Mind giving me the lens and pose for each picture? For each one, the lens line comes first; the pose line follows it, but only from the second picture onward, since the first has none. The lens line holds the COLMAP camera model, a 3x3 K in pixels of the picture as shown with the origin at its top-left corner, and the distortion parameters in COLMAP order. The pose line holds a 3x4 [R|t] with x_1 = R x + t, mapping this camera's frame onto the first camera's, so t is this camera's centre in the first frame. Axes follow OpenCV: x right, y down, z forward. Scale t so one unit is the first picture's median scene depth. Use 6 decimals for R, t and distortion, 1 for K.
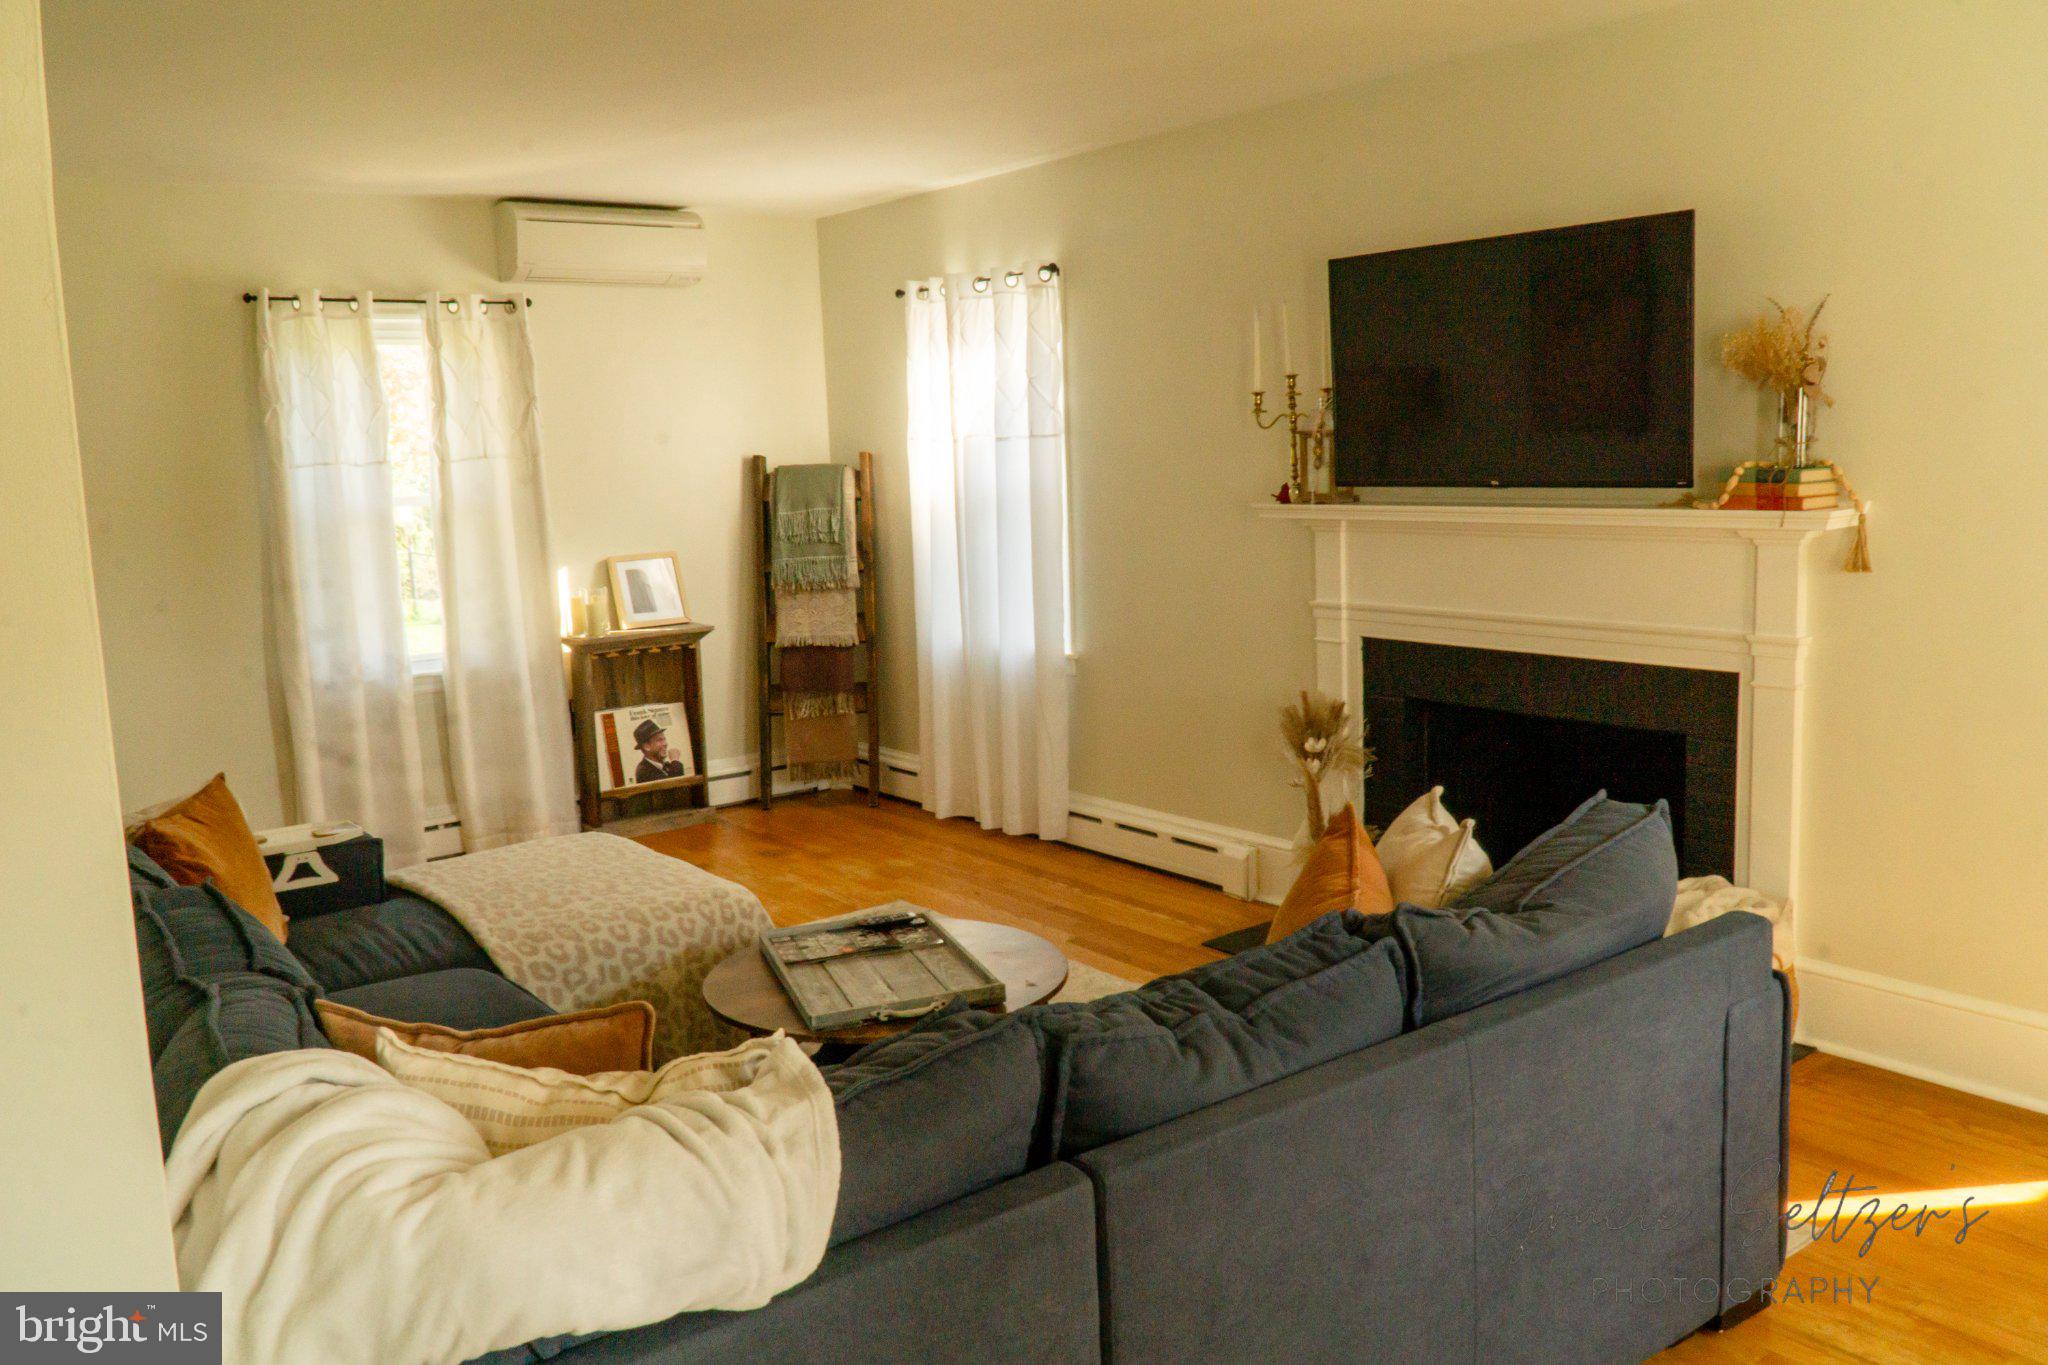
lens RADIAL K [[1688.4, 0, 1024.0], [0, 1688.4, 682.5], [0, 0, 1]] dist [0.000077, -0.001577]
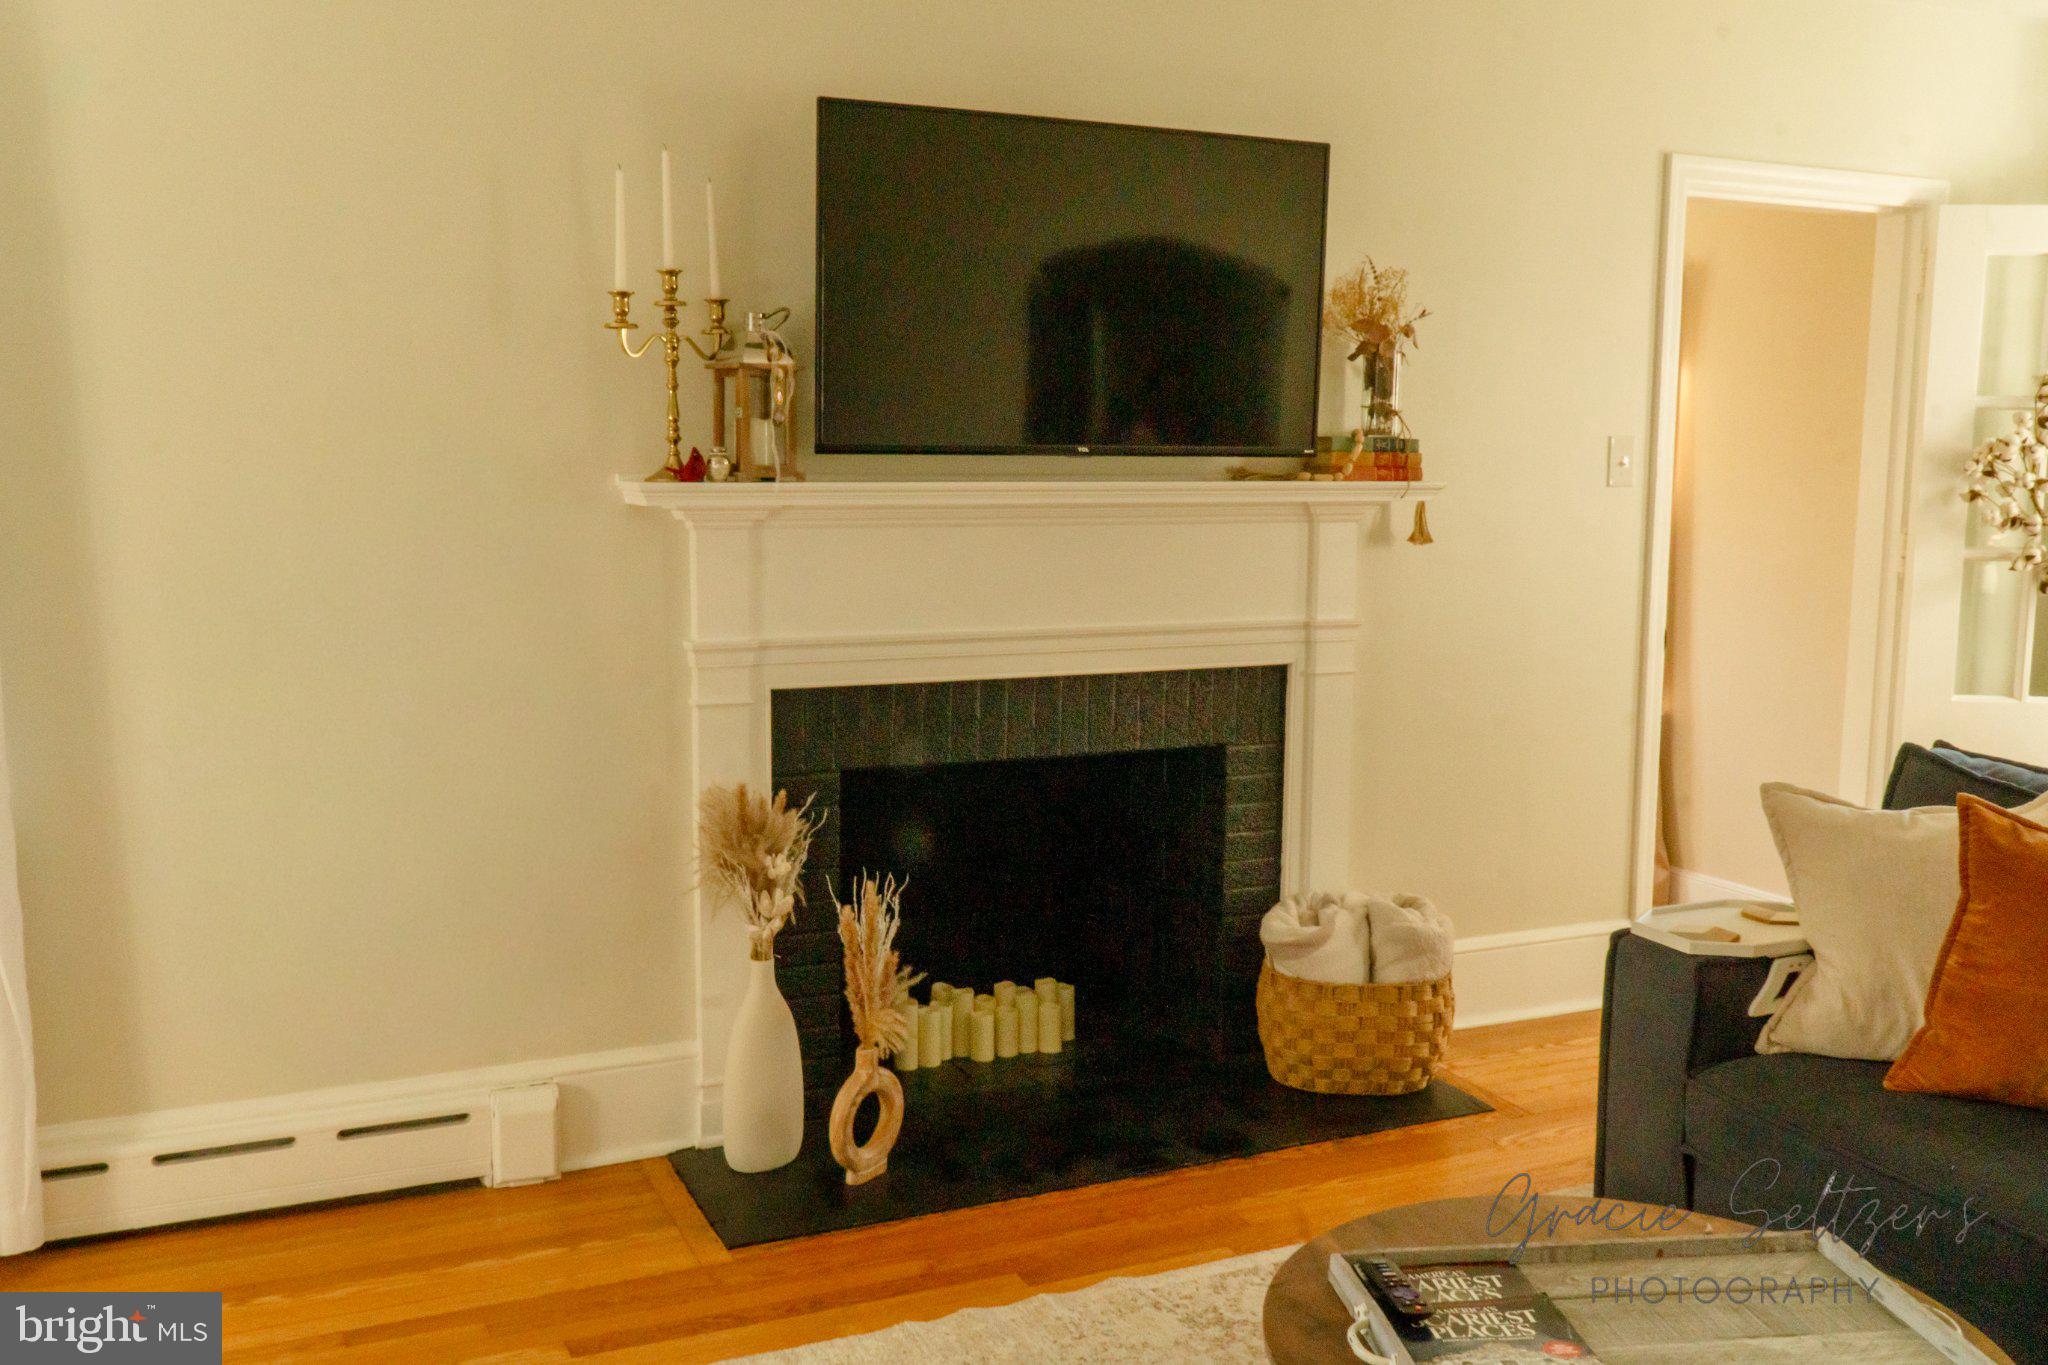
lens RADIAL K [[1838.7, 0, 1024.0], [0, 1838.7, 682.5], [0, 0, 1]] dist [-0.003438, 0.003158]
pose [[0.218027, -0.081423, 0.972540, -0.476483], [0.130163, 0.990037, 0.053708, -0.056706], [-0.967224, 0.114879, 0.226453, 0.764886]]
